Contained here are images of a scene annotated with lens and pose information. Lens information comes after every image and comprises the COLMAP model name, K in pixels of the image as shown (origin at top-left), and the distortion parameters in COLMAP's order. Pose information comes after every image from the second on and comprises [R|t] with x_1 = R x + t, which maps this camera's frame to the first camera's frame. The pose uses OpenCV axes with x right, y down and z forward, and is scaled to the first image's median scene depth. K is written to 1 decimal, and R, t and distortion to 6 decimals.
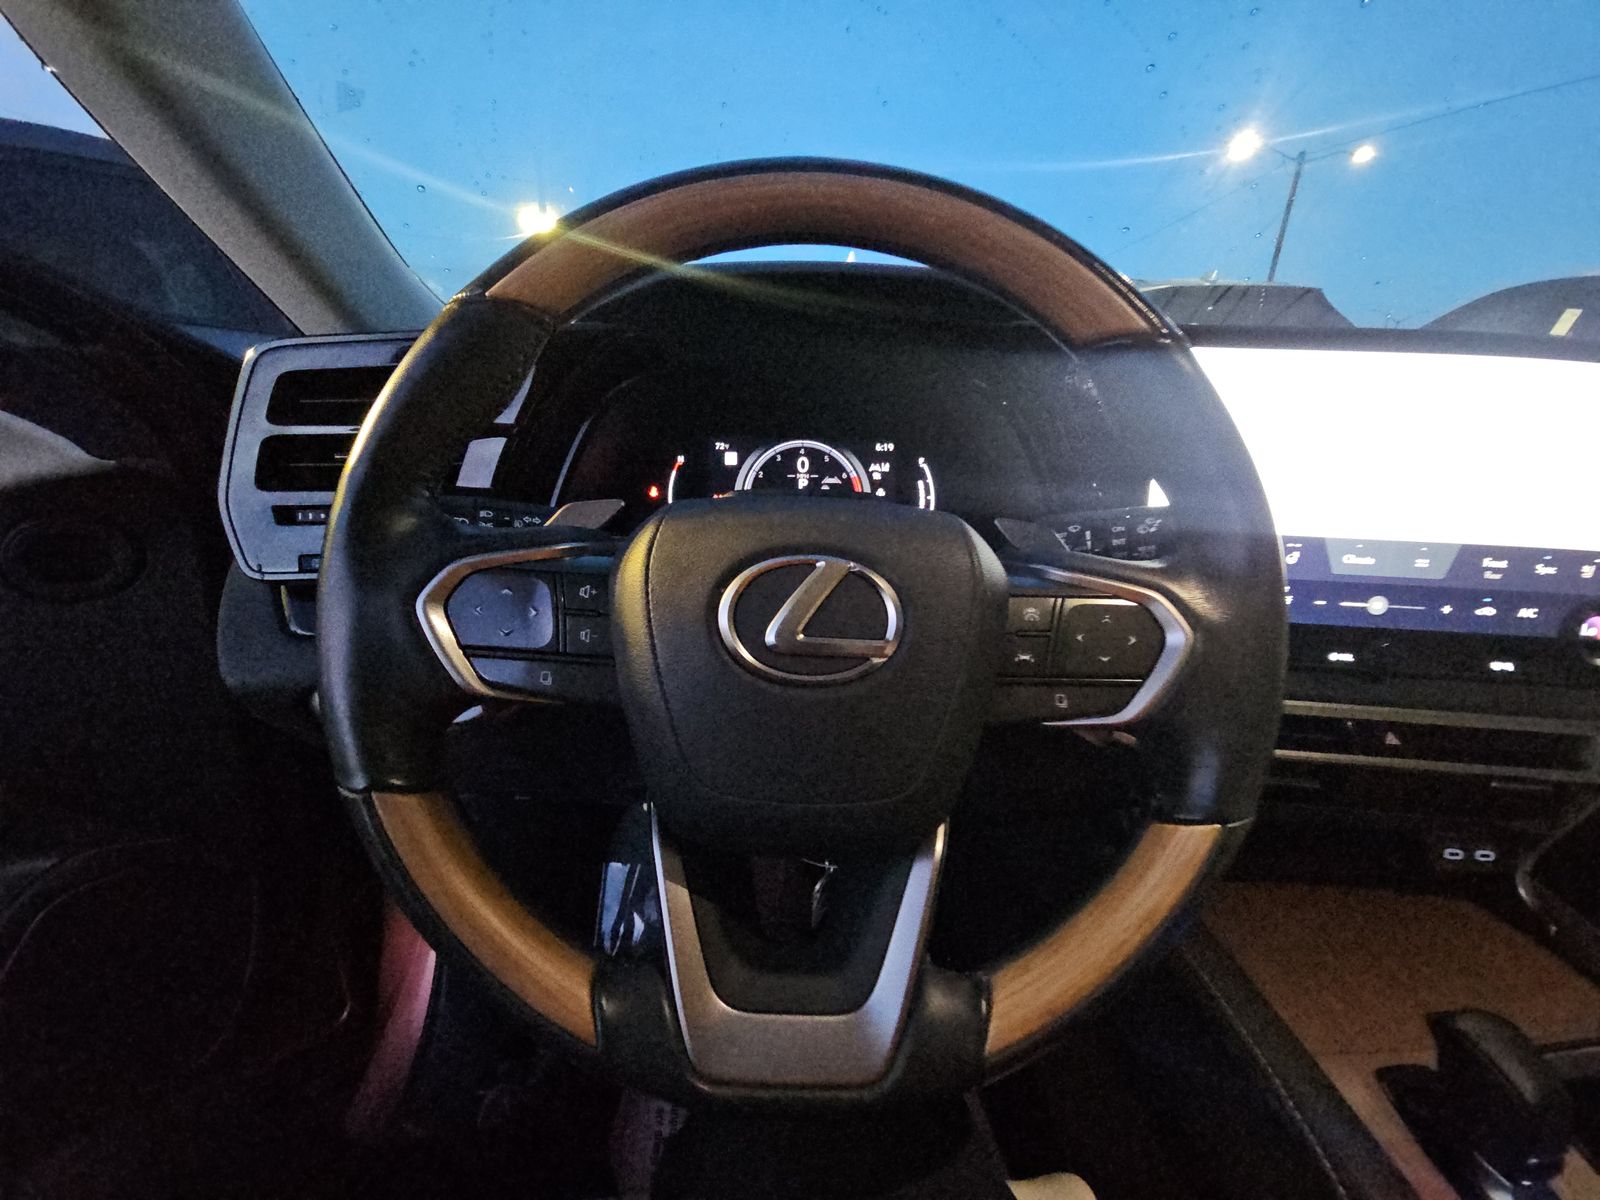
lens RADIAL K [[641.9, 0, 808.0], [0, 641.9, 591.2], [0, 0, 1]] dist [-0.002558, -0.000124]
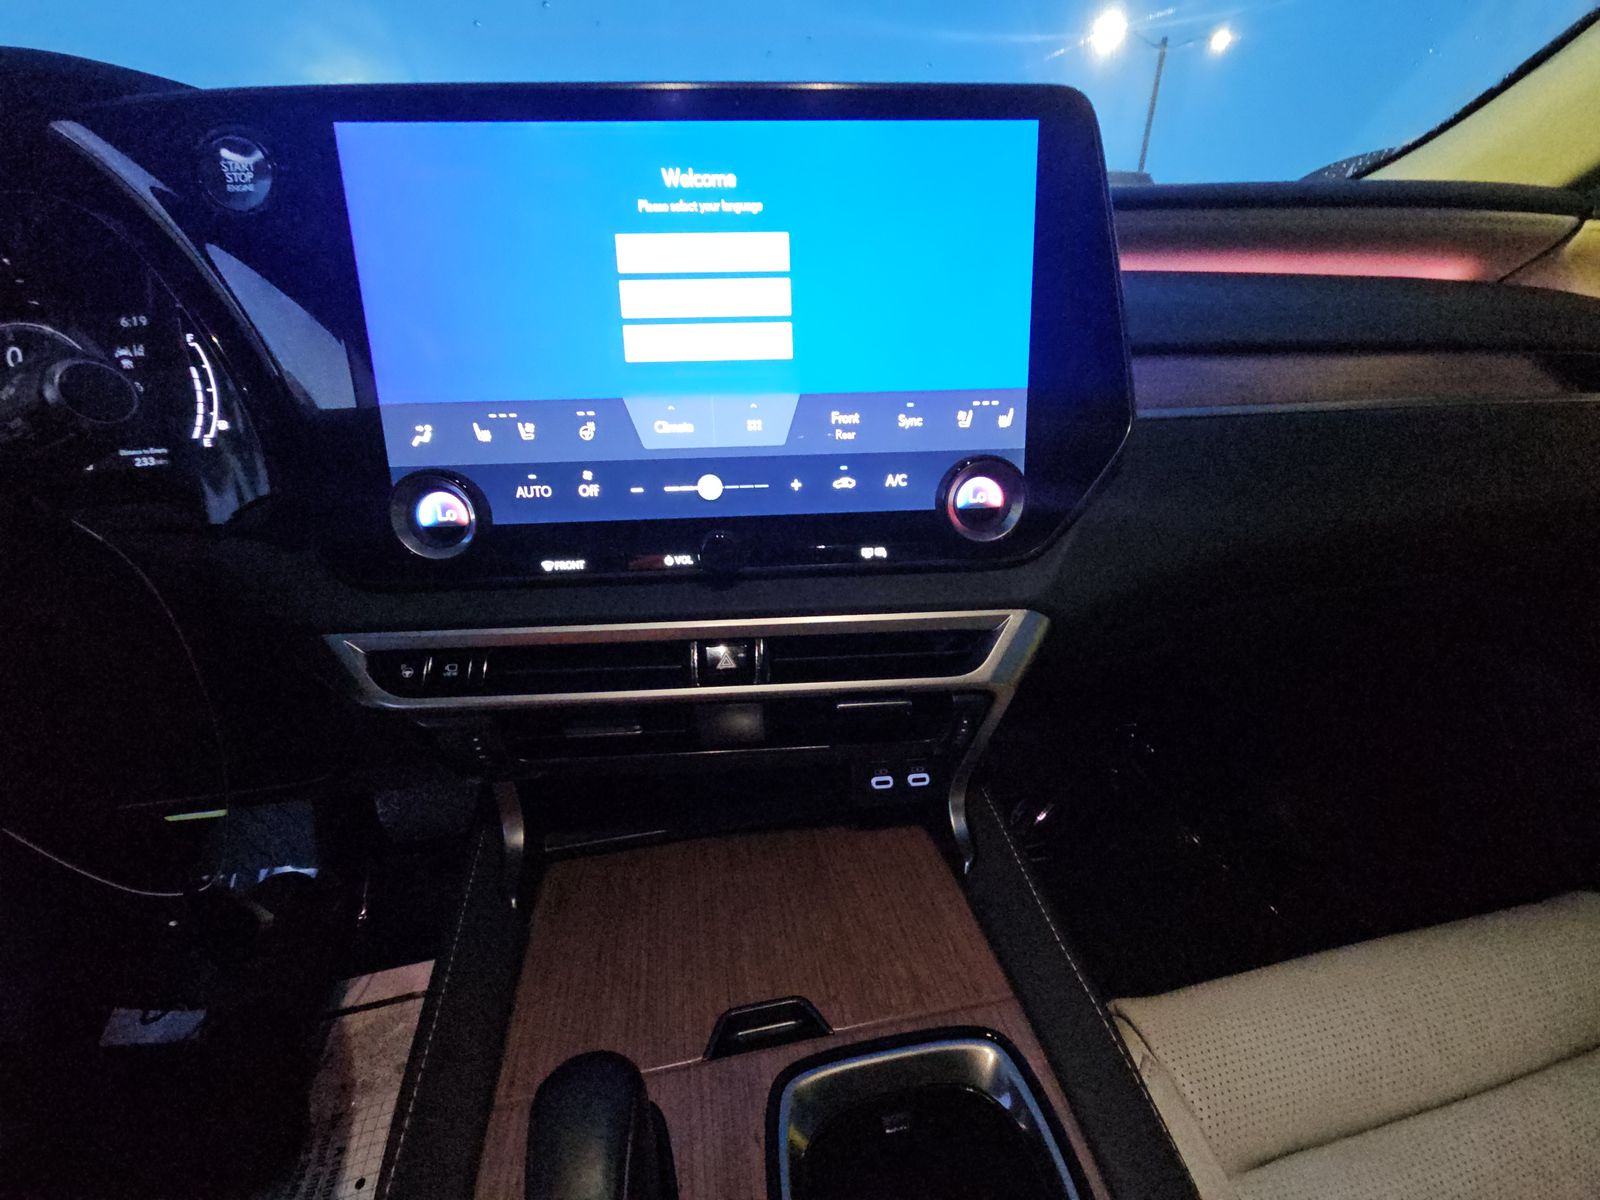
lens RADIAL K [[638.6, 0, 793.2], [0, 638.6, 596.8], [0, 0, 1]] dist [-0.002499, -0.000068]
pose [[0.990000, -0.099293, 0.100202, 0.746484], [0.087731, 0.989617, 0.113850, 0.060450], [-0.110466, -0.103921, 0.988432, 0.195412]]
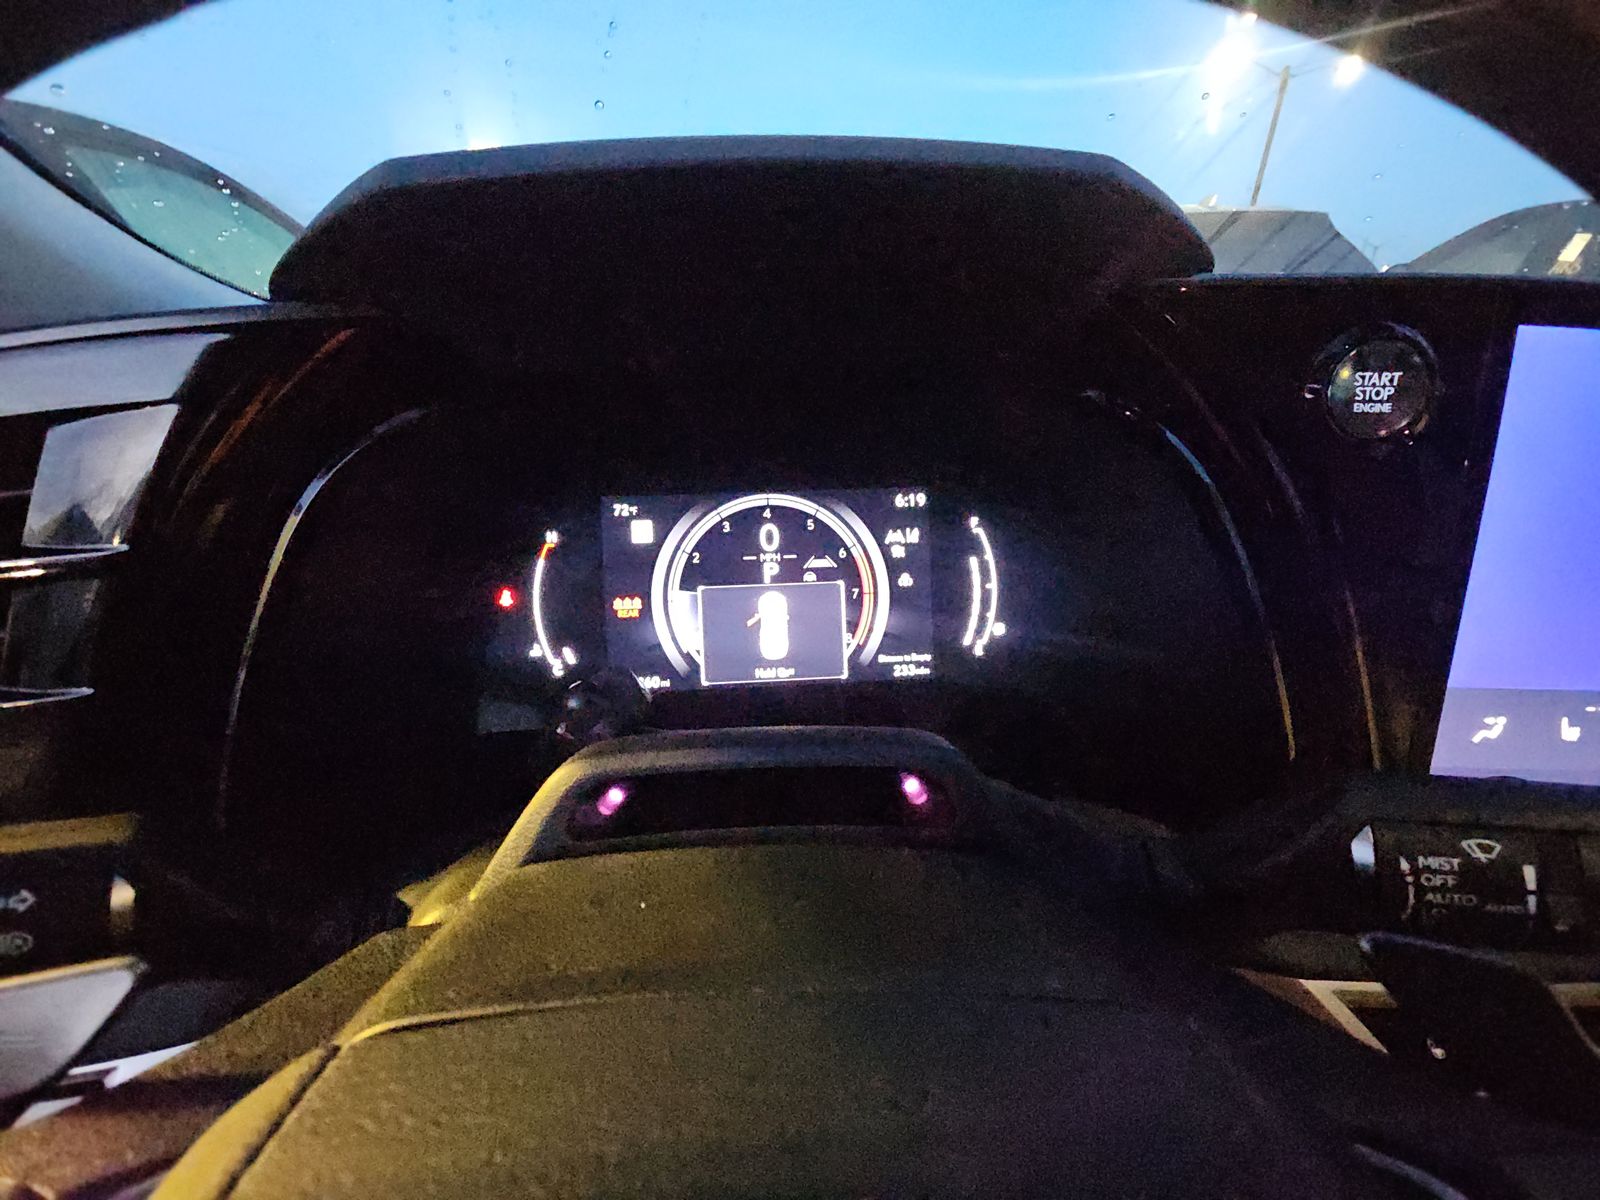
lens RADIAL K [[637.7, 0, 798.7], [0, 637.7, 588.4], [0, 0, 1]] dist [0.001955, -0.005654]
pose [[0.999273, -0.033616, 0.018010, 0.006376], [0.032143, 0.996542, 0.076622, -0.194356], [-0.020523, -0.075988, 0.996898, 0.428693]]
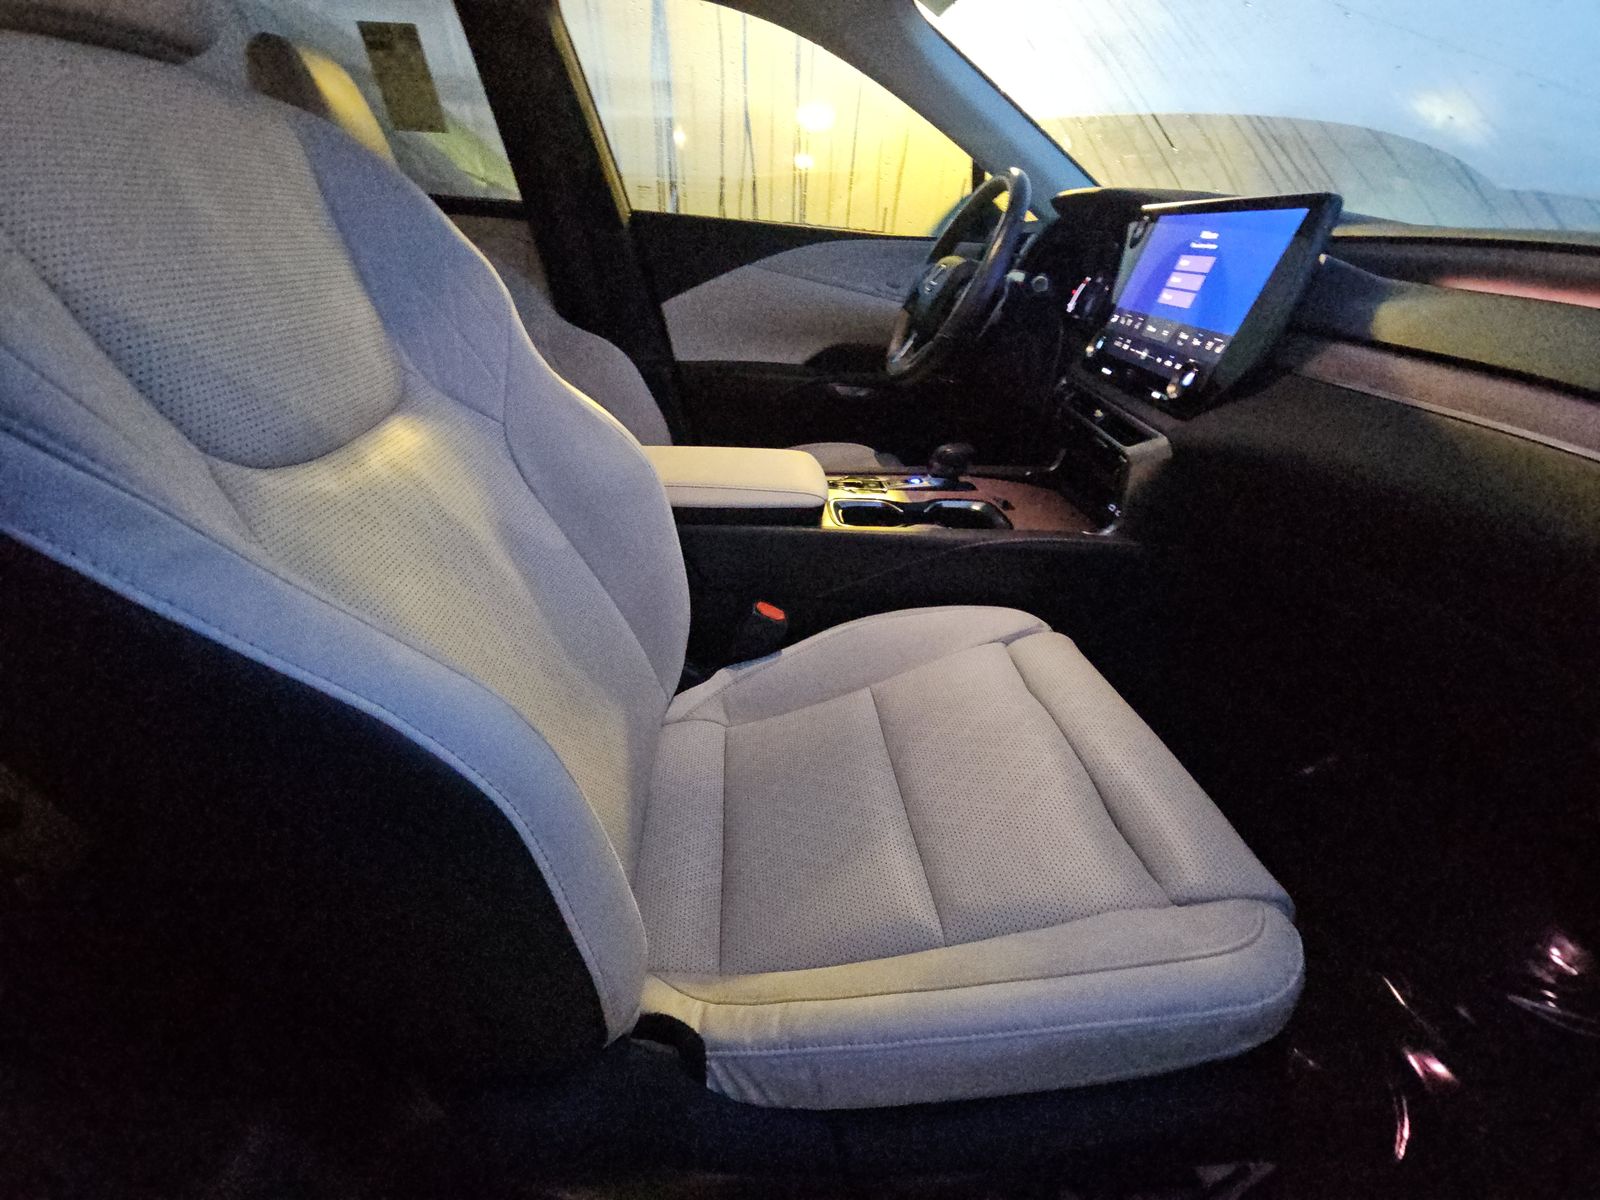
lens RADIAL K [[641.9, 0, 808.0], [0, 641.9, 591.2], [0, 0, 1]] dist [-0.002558, -0.000124]
pose [[0.032643, 0.458805, -0.887937, 2.395039], [-0.392286, 0.823000, 0.410831, 0.176501], [0.919264, 0.334915, 0.206849, -0.067453]]
